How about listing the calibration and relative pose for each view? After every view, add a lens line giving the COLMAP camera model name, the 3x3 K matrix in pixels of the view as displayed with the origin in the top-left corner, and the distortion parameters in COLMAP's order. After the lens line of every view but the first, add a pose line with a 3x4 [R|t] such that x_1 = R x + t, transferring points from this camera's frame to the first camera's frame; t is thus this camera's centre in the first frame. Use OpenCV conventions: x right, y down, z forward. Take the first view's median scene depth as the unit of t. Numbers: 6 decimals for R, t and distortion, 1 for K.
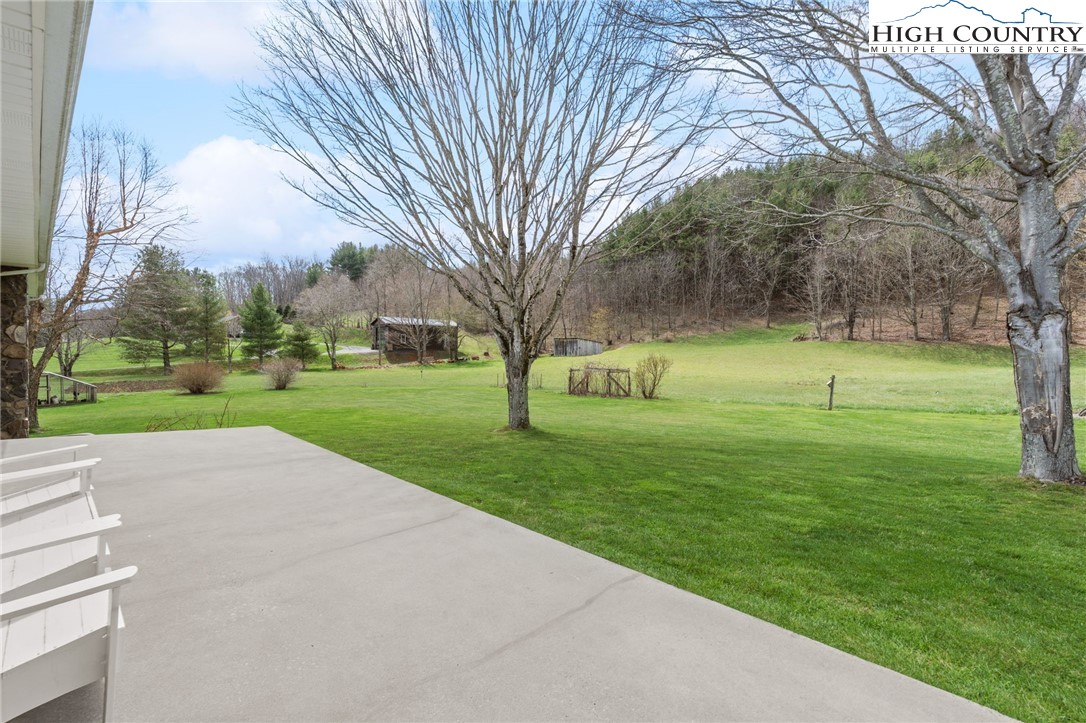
lens RADIAL K [[492.6, 0, 543.8], [0, 492.6, 358.3], [0, 0, 1]] dist [-0.001130, 0.000769]
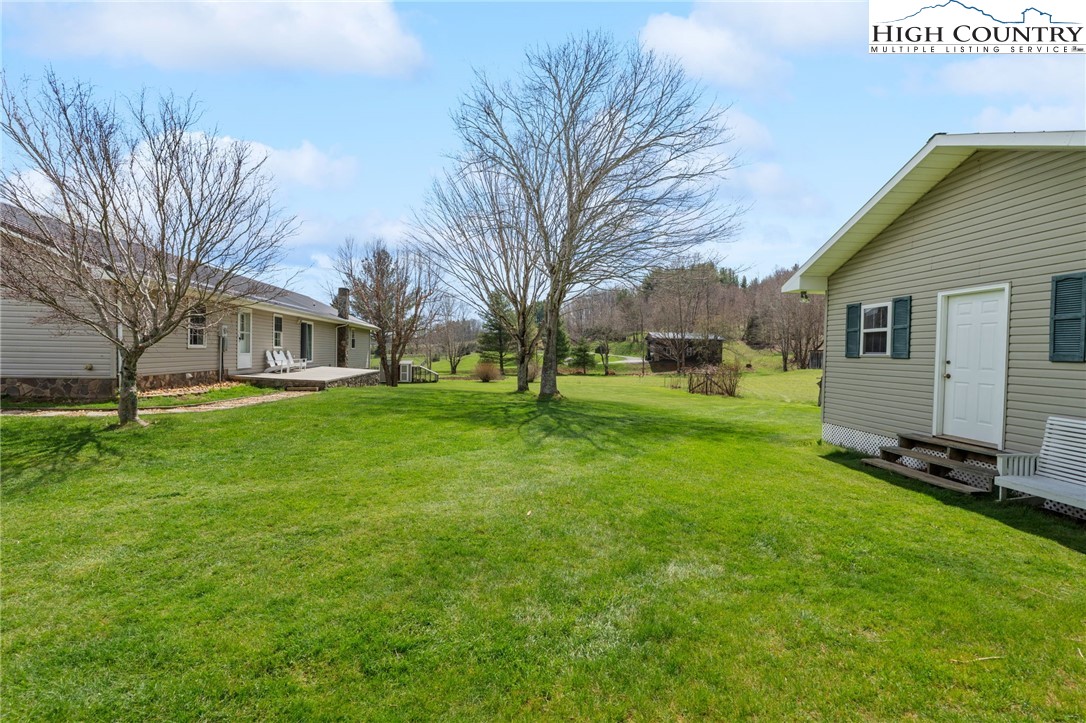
lens RADIAL K [[492.6, 0, 542.4], [0, 492.6, 361.9], [0, 0, 1]] dist [-0.001130, 0.000769]
pose [[0.778811, 0.011361, -0.627156, 0.867922], [-0.025315, 0.999591, -0.013329, 0.035027], [0.626748, 0.026257, 0.778780, -0.349032]]
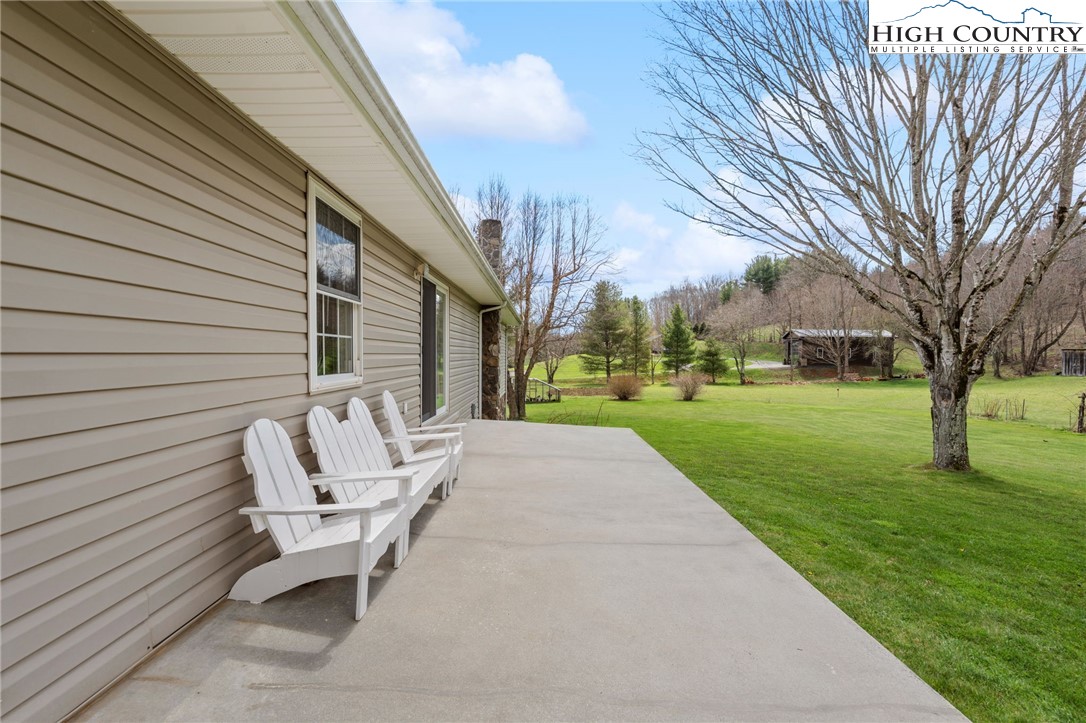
lens RADIAL K [[492.6, 0, 539.6], [0, 492.6, 365.3], [0, 0, 1]] dist [-0.001130, 0.000769]
pose [[0.696794, 0.005587, -0.717250, 0.018428], [-0.017344, 0.999809, -0.009062, 0.001379], [0.717062, 0.018754, 0.696757, 0.012959]]
